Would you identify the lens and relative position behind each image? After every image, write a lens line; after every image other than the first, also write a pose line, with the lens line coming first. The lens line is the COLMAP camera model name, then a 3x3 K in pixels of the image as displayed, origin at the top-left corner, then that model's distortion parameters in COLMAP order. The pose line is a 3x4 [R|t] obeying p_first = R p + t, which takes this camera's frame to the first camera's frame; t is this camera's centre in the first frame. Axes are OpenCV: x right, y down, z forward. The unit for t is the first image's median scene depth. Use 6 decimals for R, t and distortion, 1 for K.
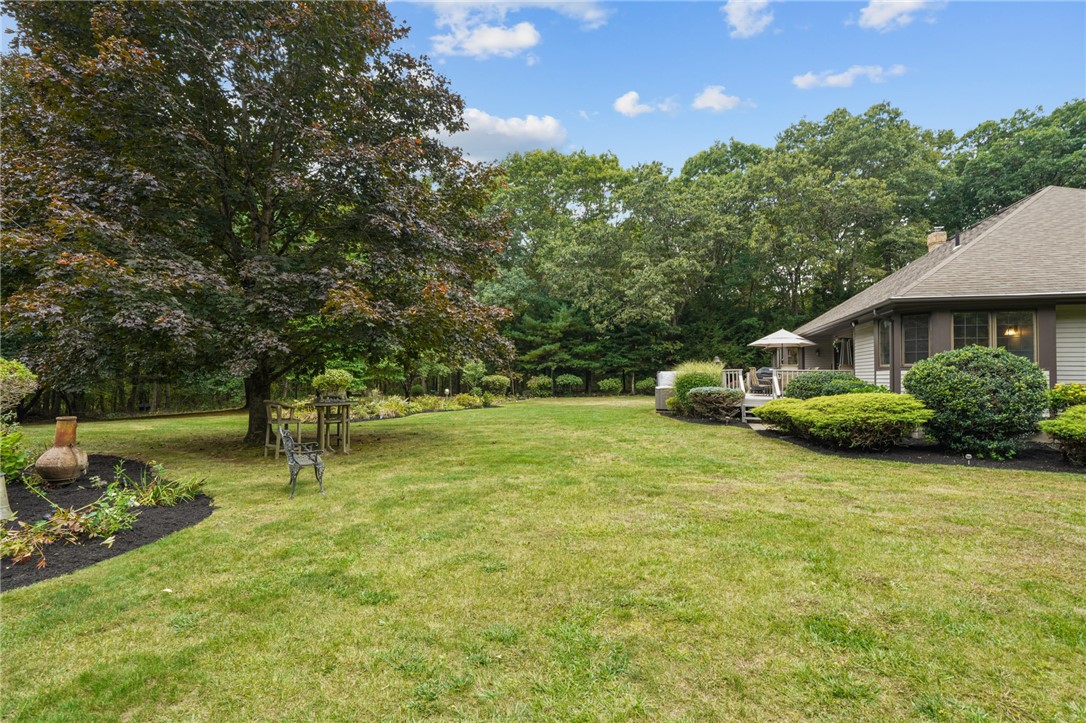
lens RADIAL K [[491.6, 0, 542.4], [0, 491.6, 363.6], [0, 0, 1]] dist [-0.002502, 0.000021]
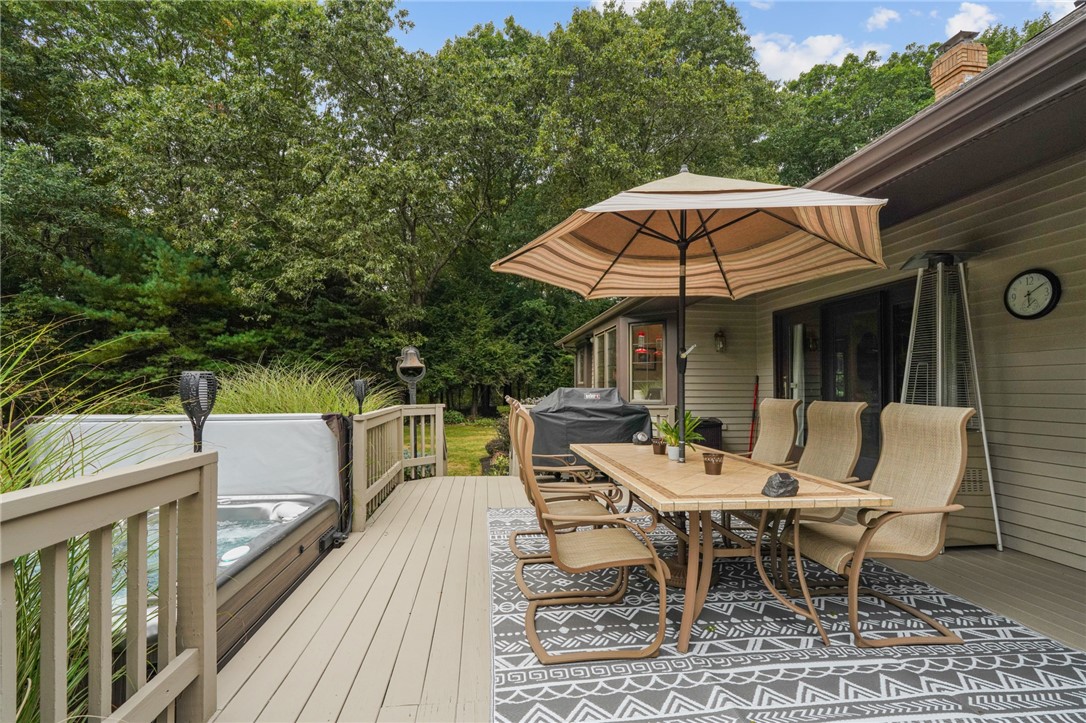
lens RADIAL K [[491.6, 0, 542.4], [0, 491.6, 363.6], [0, 0, 1]] dist [-0.002502, 0.000021]
pose [[0.919874, 0.014173, 0.391958, 0.186604], [-0.008289, 0.999826, -0.016700, -0.001170], [-0.392126, 0.012113, 0.919832, 0.419868]]
